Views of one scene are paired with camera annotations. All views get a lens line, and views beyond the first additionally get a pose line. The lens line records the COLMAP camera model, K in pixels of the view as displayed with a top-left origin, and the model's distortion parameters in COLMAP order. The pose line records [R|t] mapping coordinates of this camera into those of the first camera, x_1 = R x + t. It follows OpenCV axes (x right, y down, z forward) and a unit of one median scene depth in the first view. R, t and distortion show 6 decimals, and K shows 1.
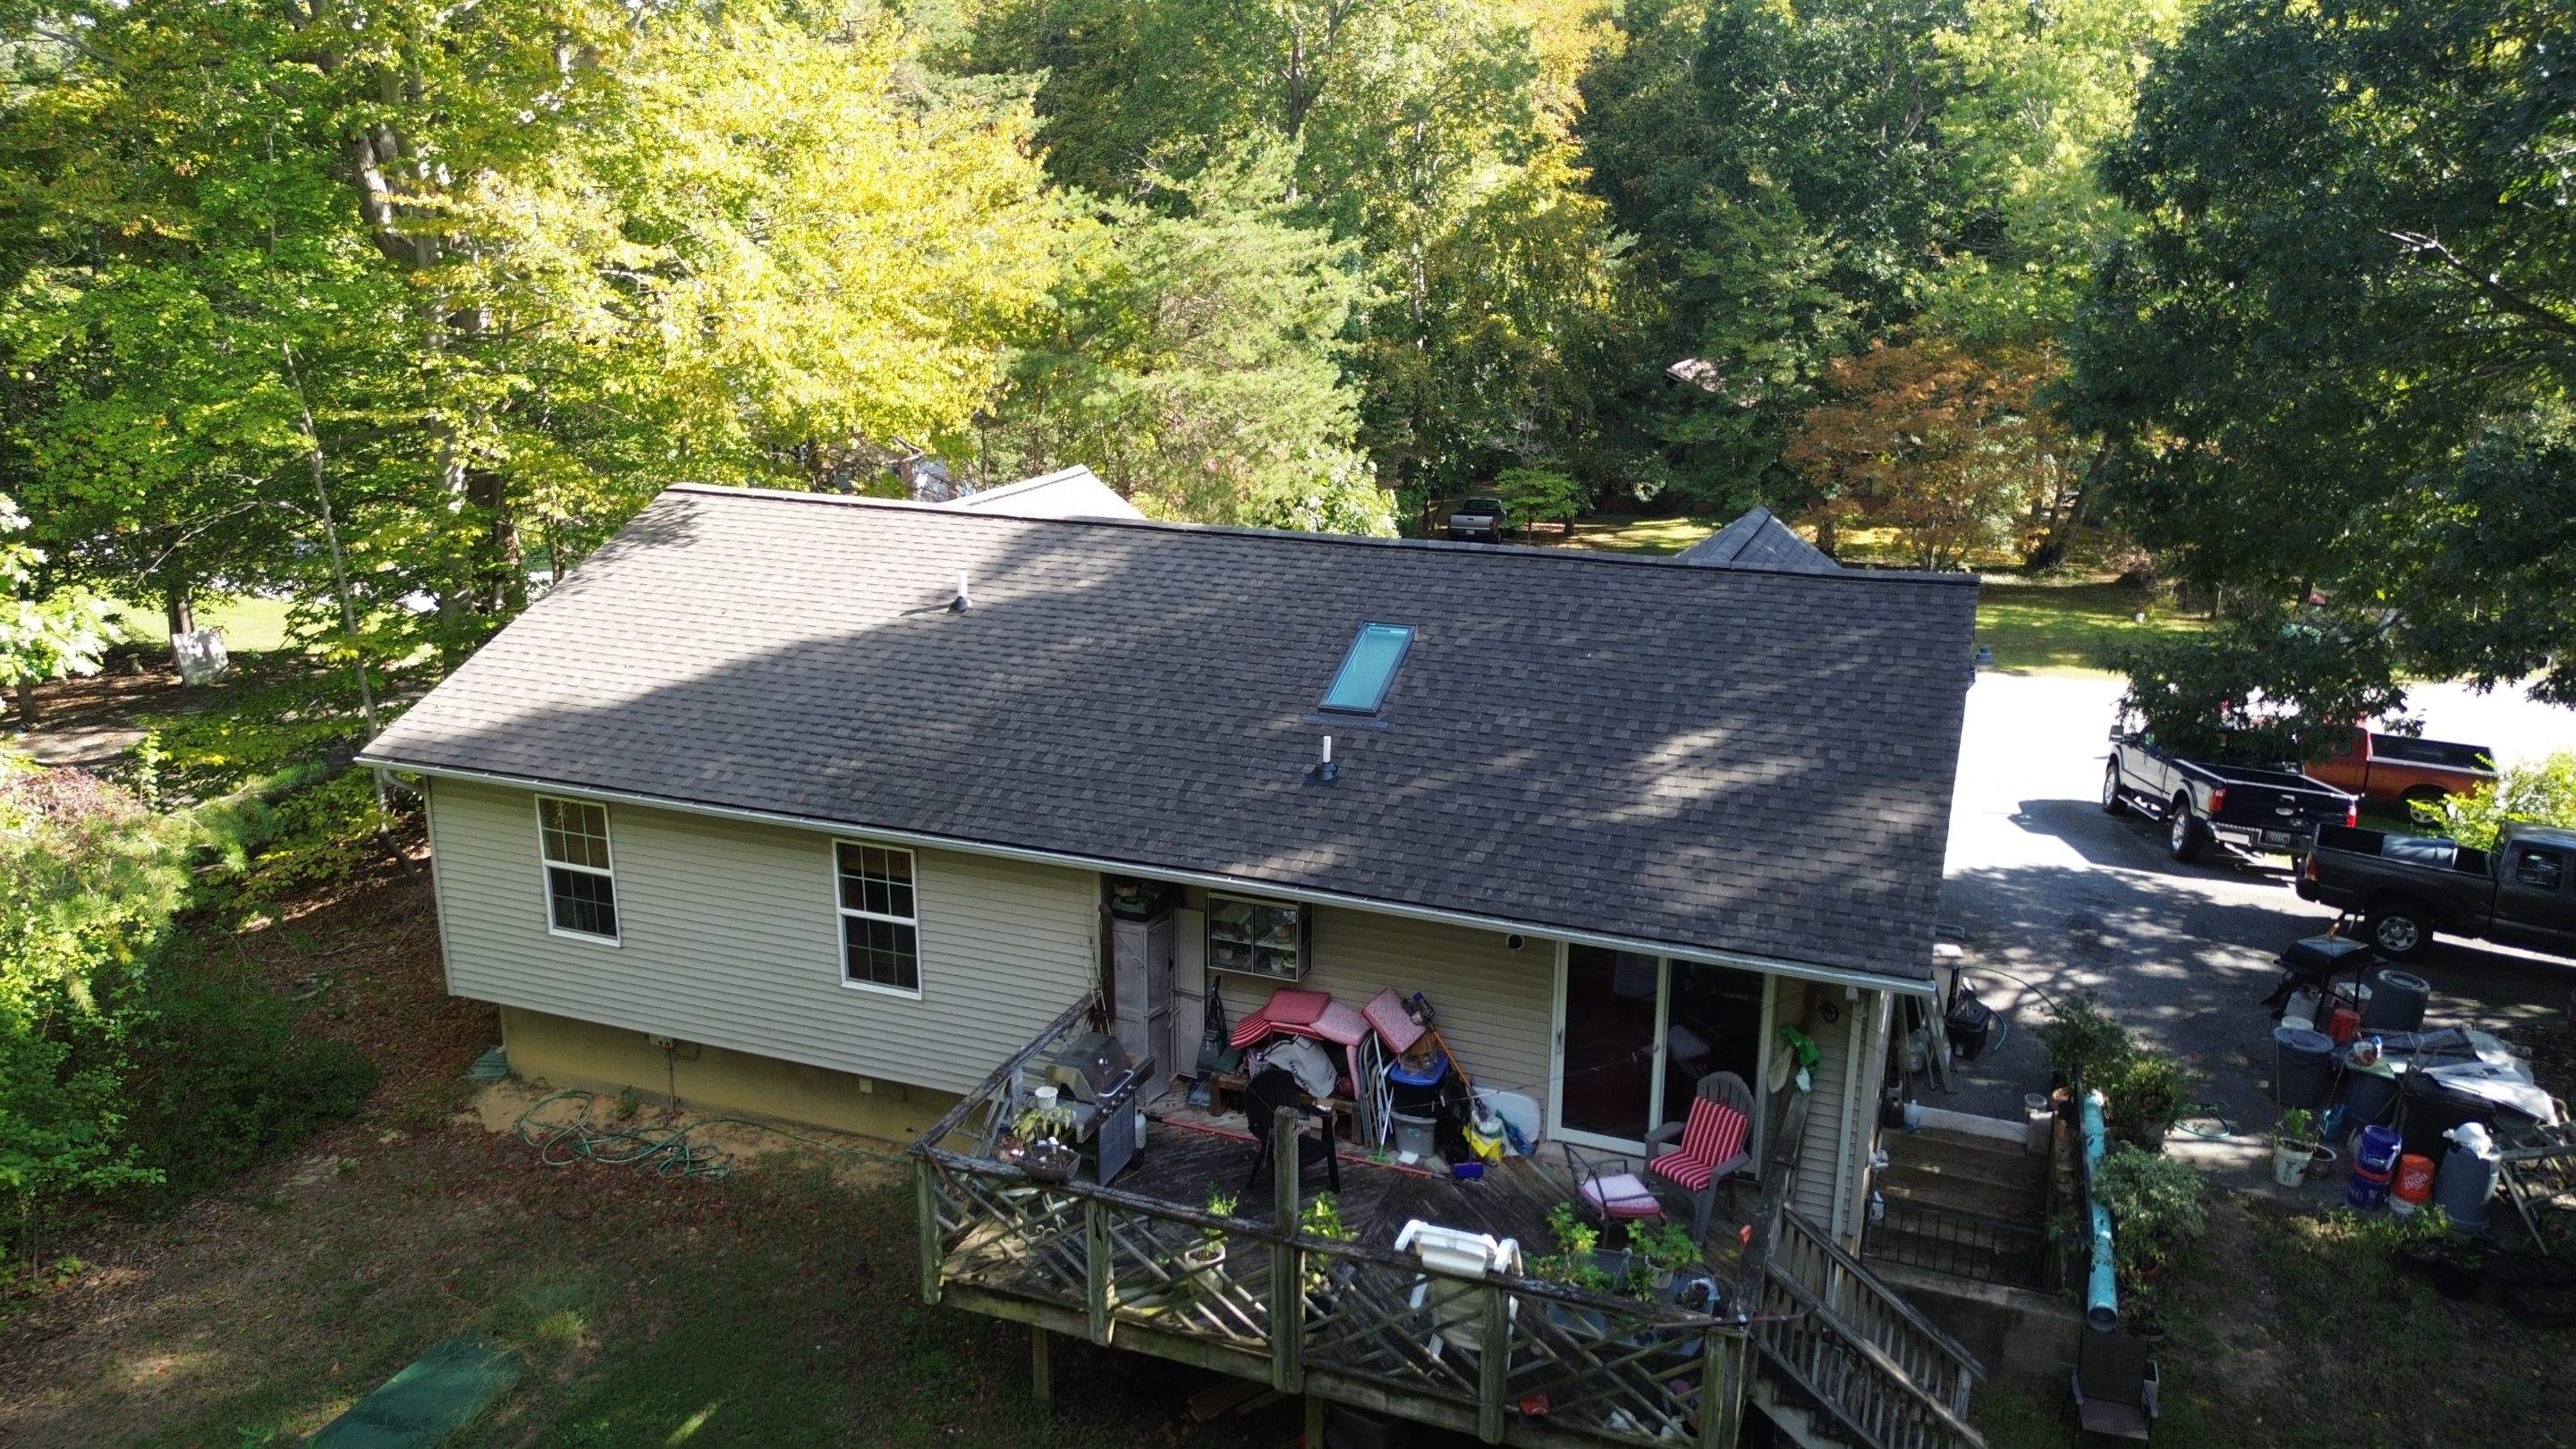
lens RADIAL K [[1827.1, 0, 1301.0], [0, 1827.1, 723.5], [0, 0, 1]] dist [0.061604, -0.064209]
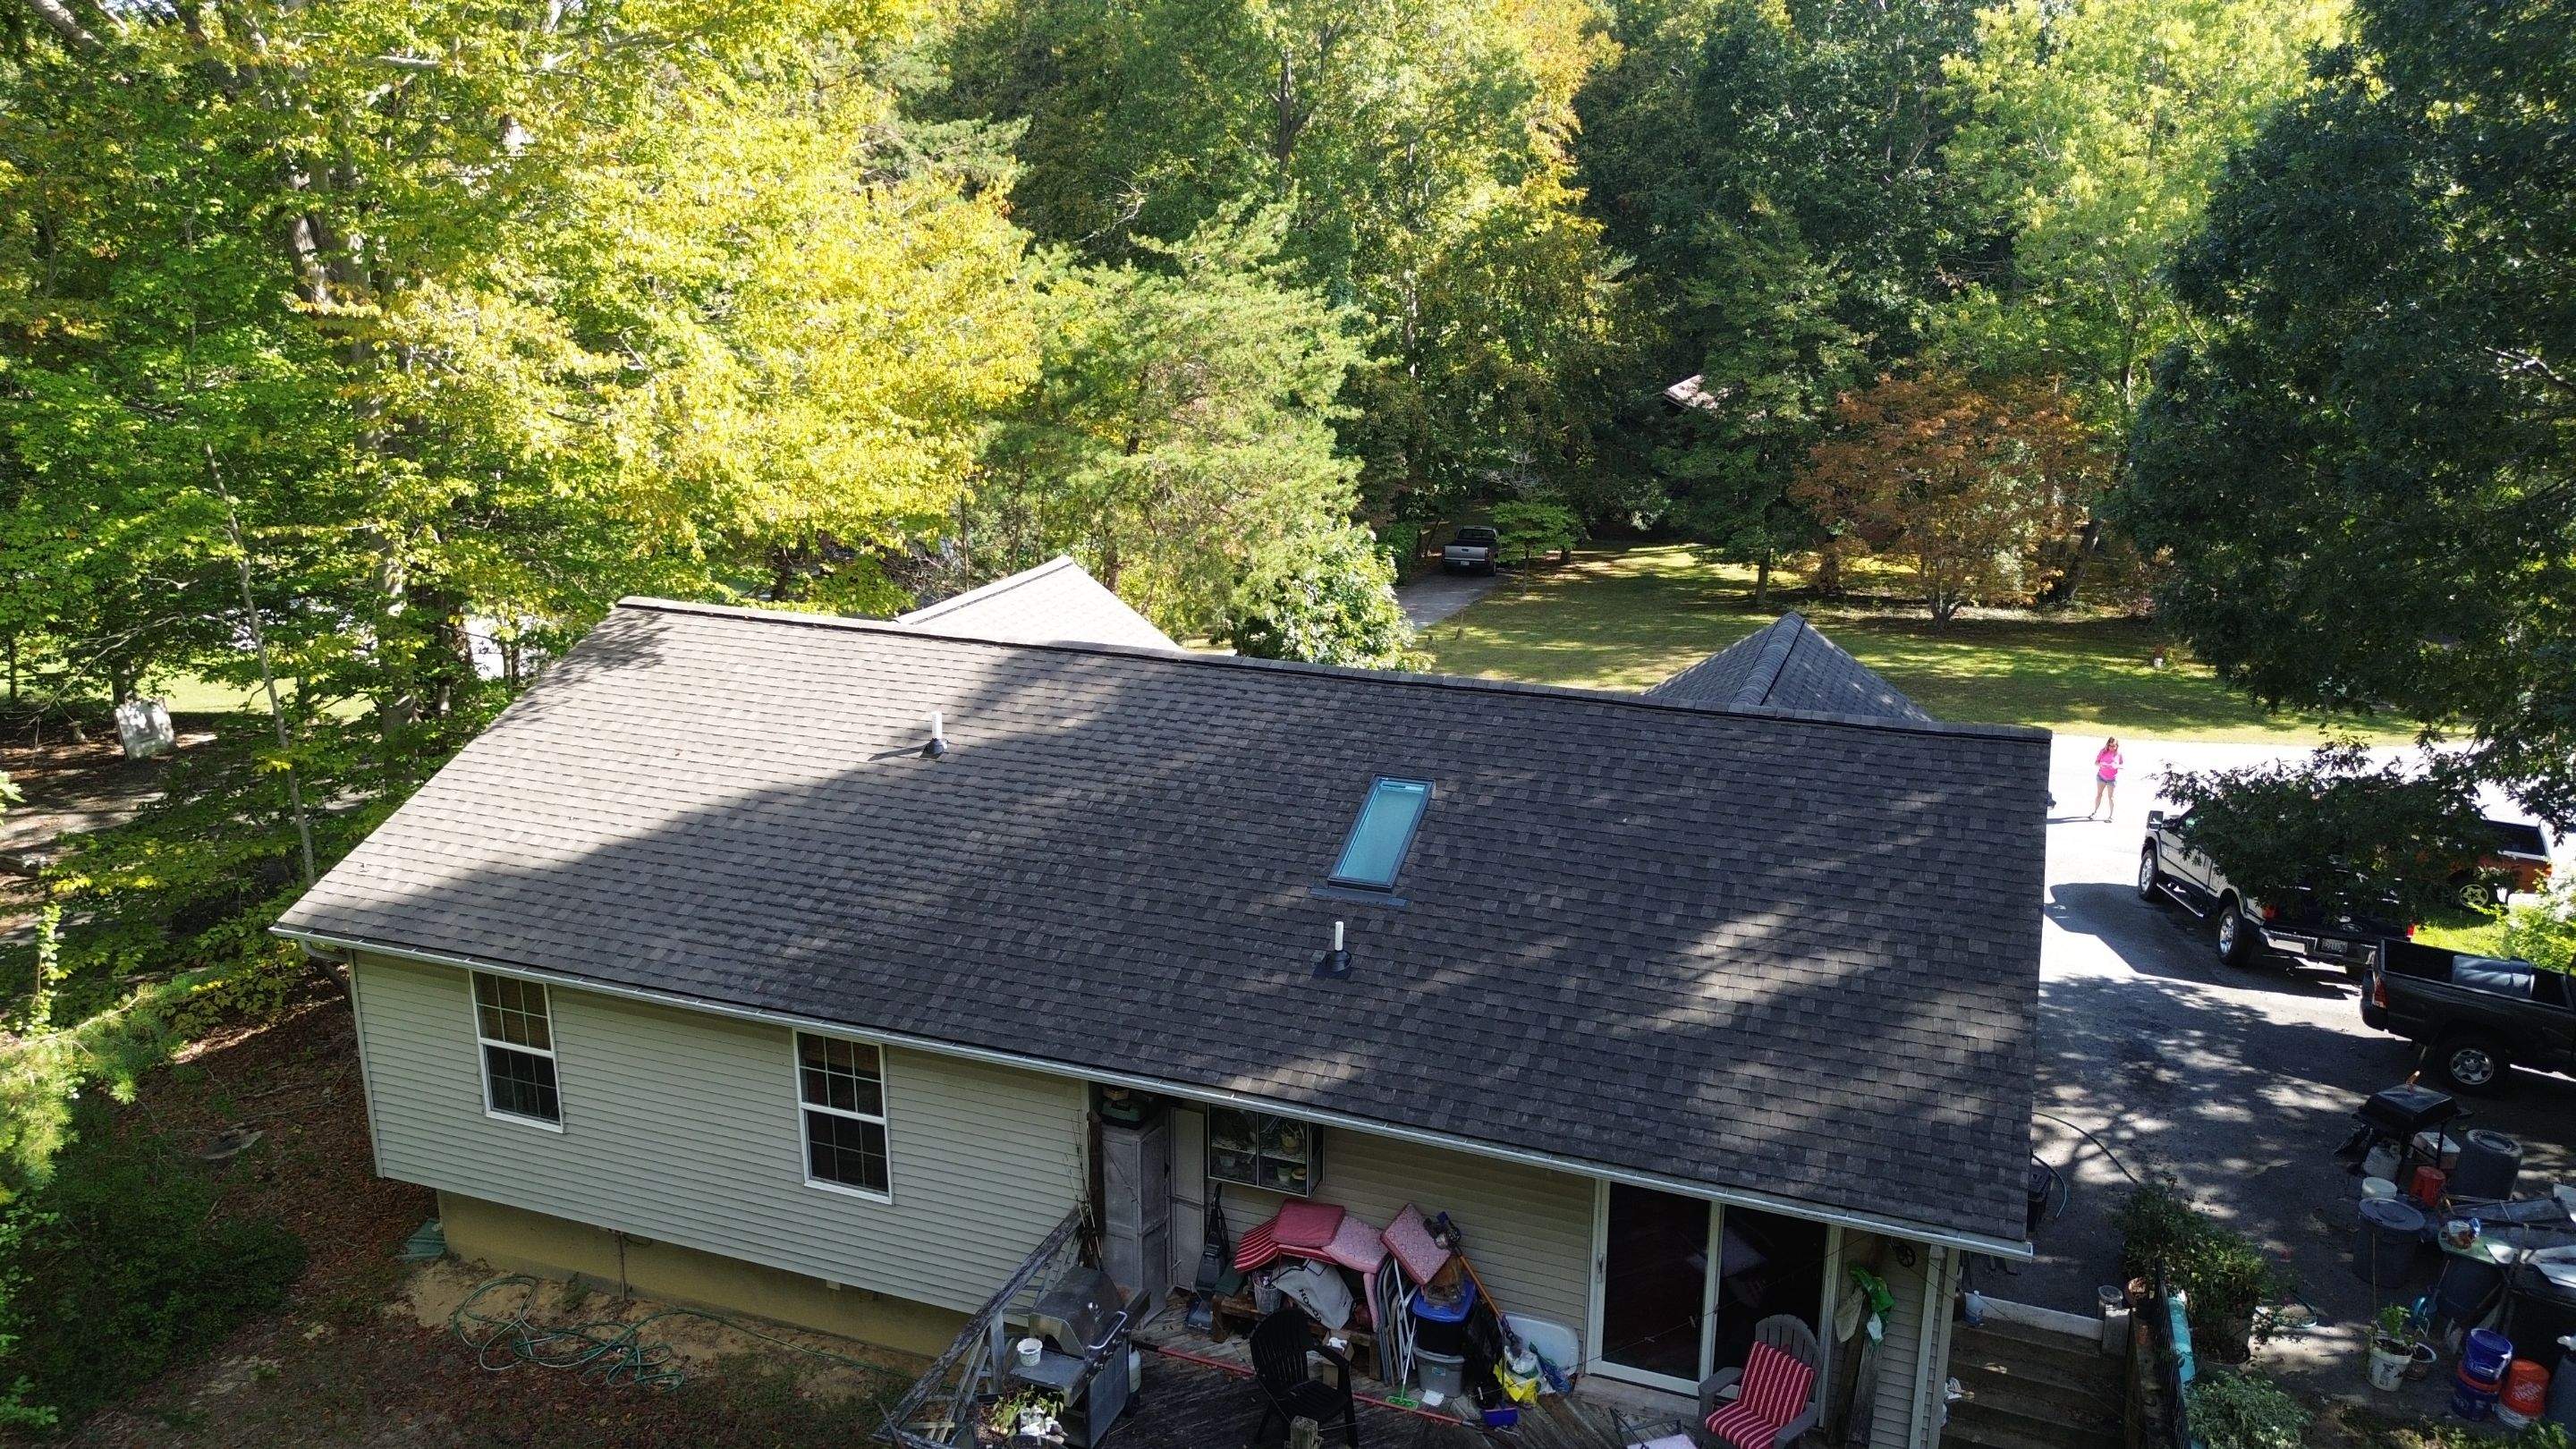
lens RADIAL K [[1827.1, 0, 1299.5], [0, 1827.1, 712.3], [0, 0, 1]] dist [0.061604, -0.064209]
pose [[0.999964, -0.004242, 0.007290, -0.009532], [0.004236, 0.999991, 0.000866, -0.080967], [-0.007293, -0.000835, 0.999973, 0.076669]]
